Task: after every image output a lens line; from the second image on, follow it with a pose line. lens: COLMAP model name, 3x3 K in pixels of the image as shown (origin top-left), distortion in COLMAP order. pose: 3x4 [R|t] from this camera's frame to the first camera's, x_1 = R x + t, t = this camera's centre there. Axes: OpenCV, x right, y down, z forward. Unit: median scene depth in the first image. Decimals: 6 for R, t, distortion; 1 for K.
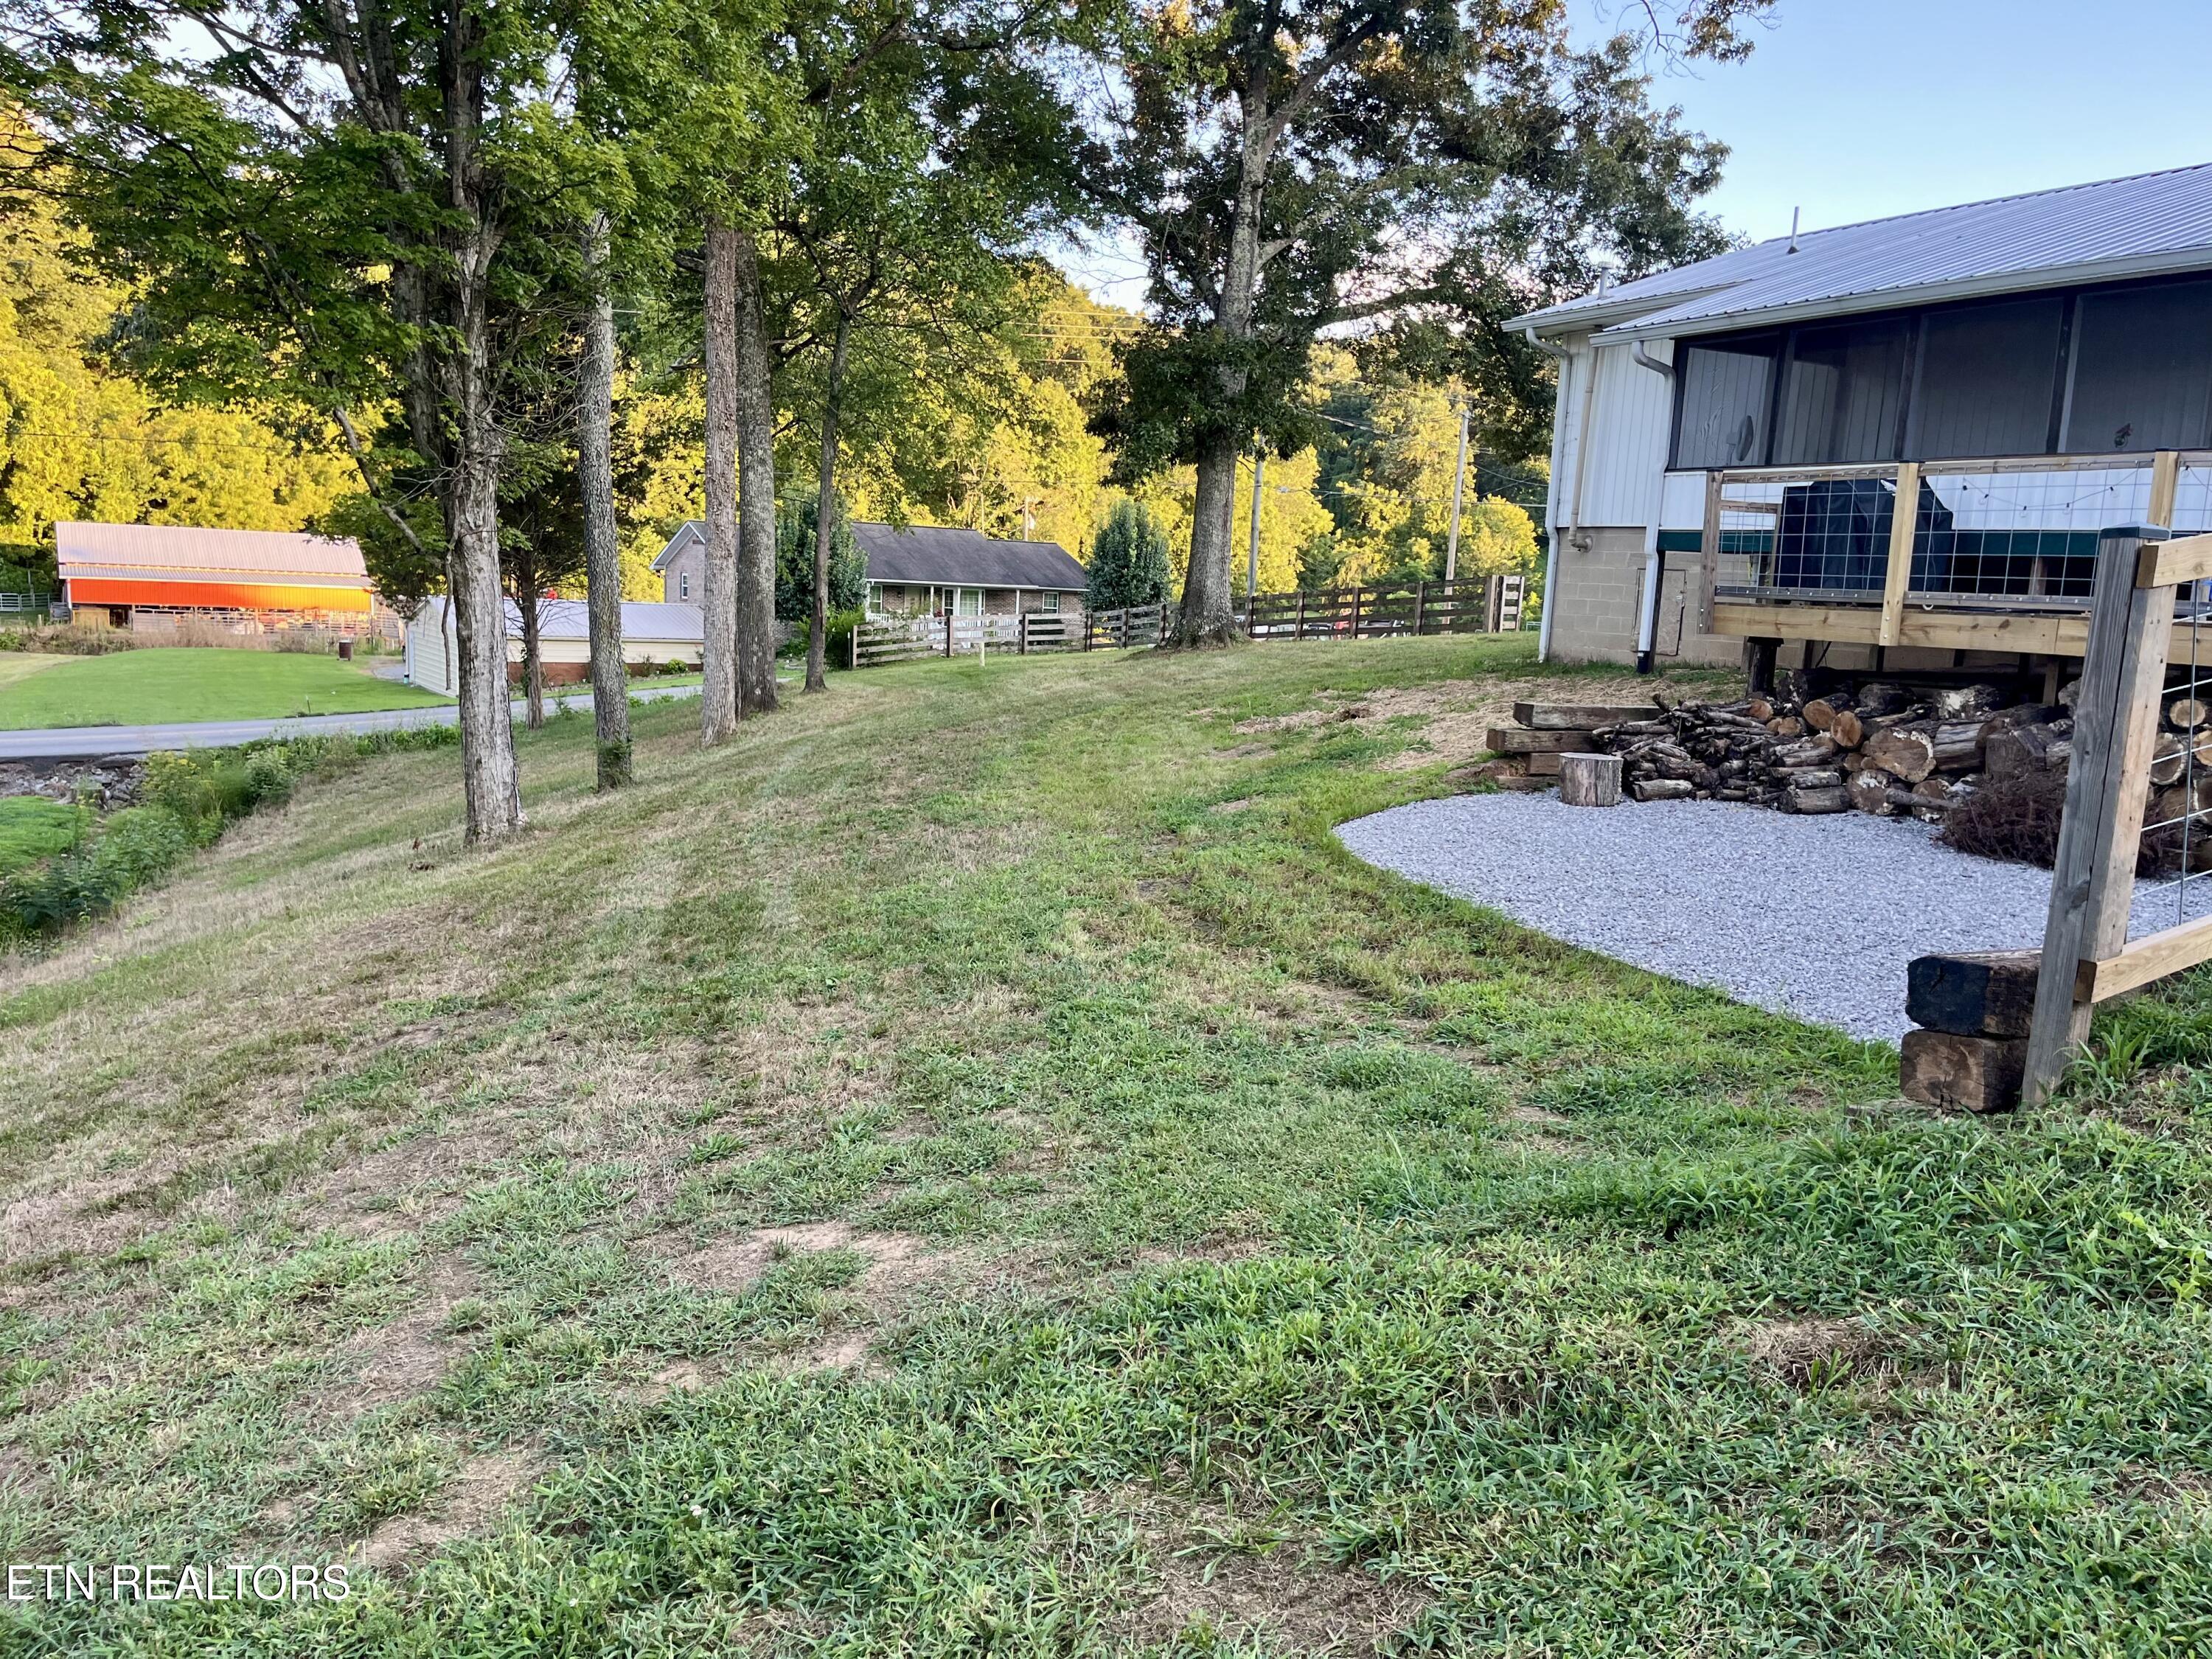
lens RADIAL K [[1685.9, 0, 1106.0], [0, 1685.9, 829.5], [0, 0, 1]] dist [0.100496, -0.129459]
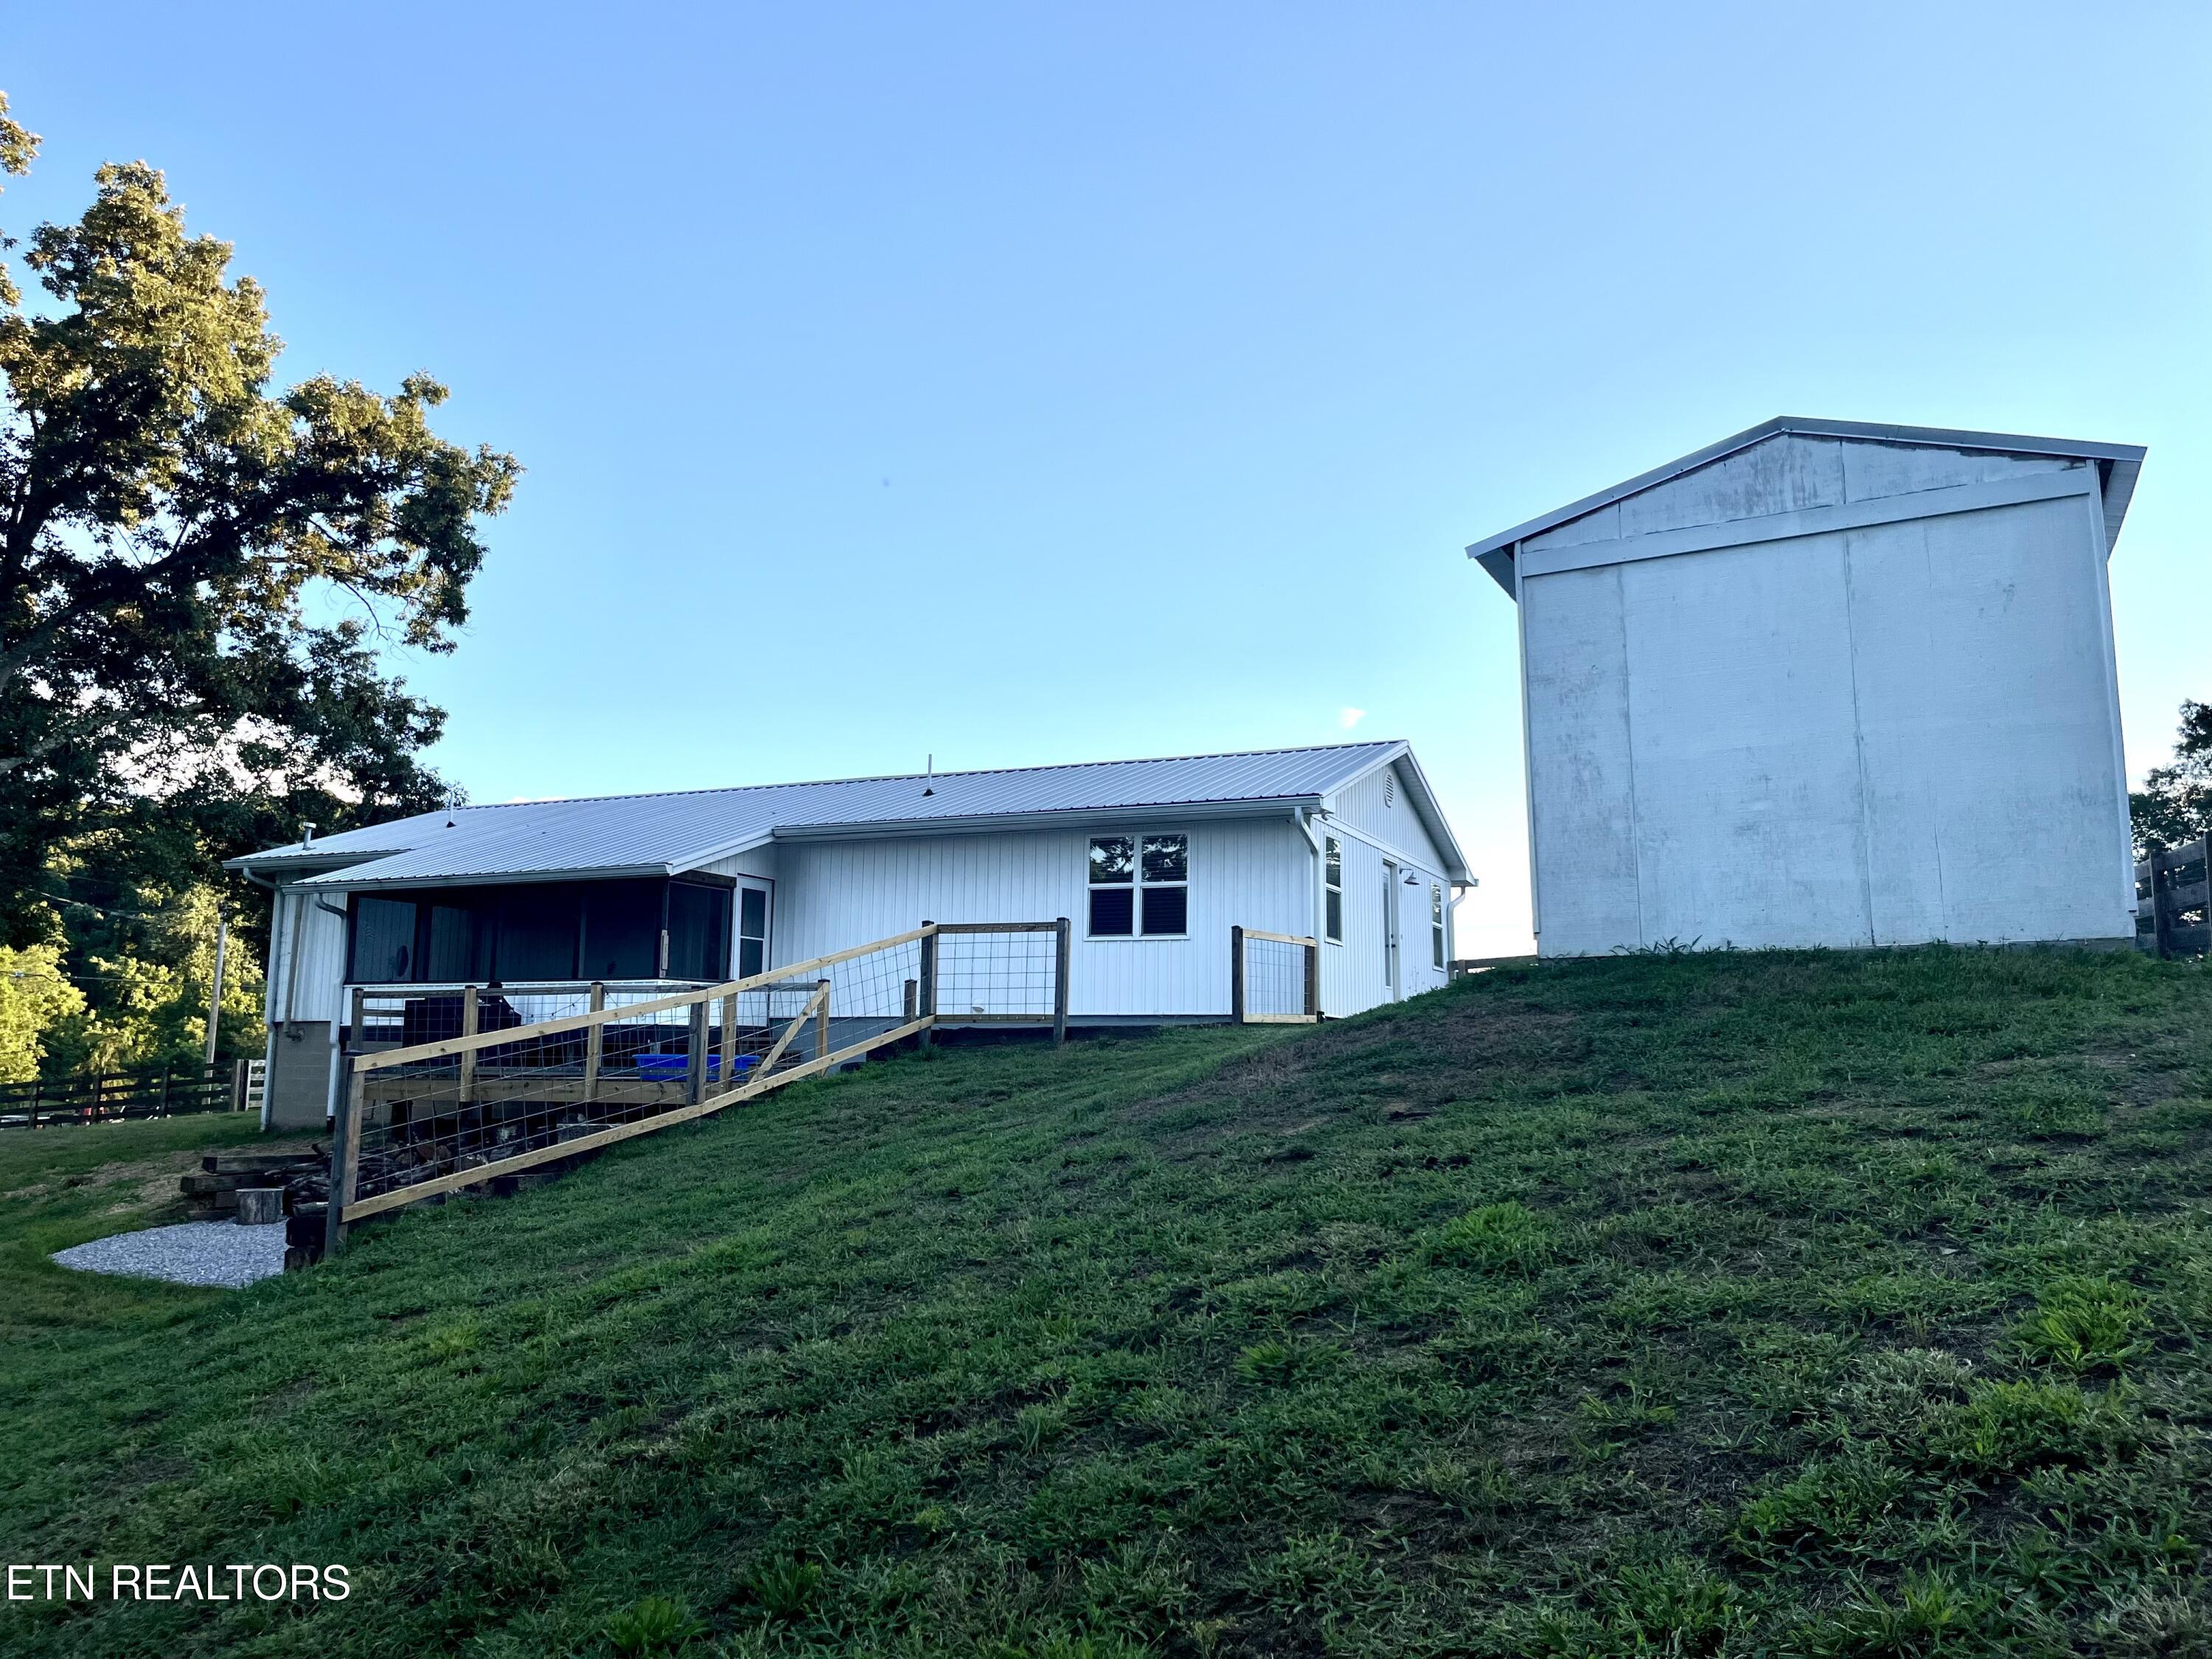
lens RADIAL K [[1685.9, 0, 1106.0], [0, 1685.9, 829.5], [0, 0, 1]] dist [0.100496, -0.129459]
pose [[0.787658, 0.045144, 0.614456, -0.019628], [0.122874, 0.965767, -0.228464, 0.028739], [-0.603735, 0.255452, 0.755148, -0.211822]]
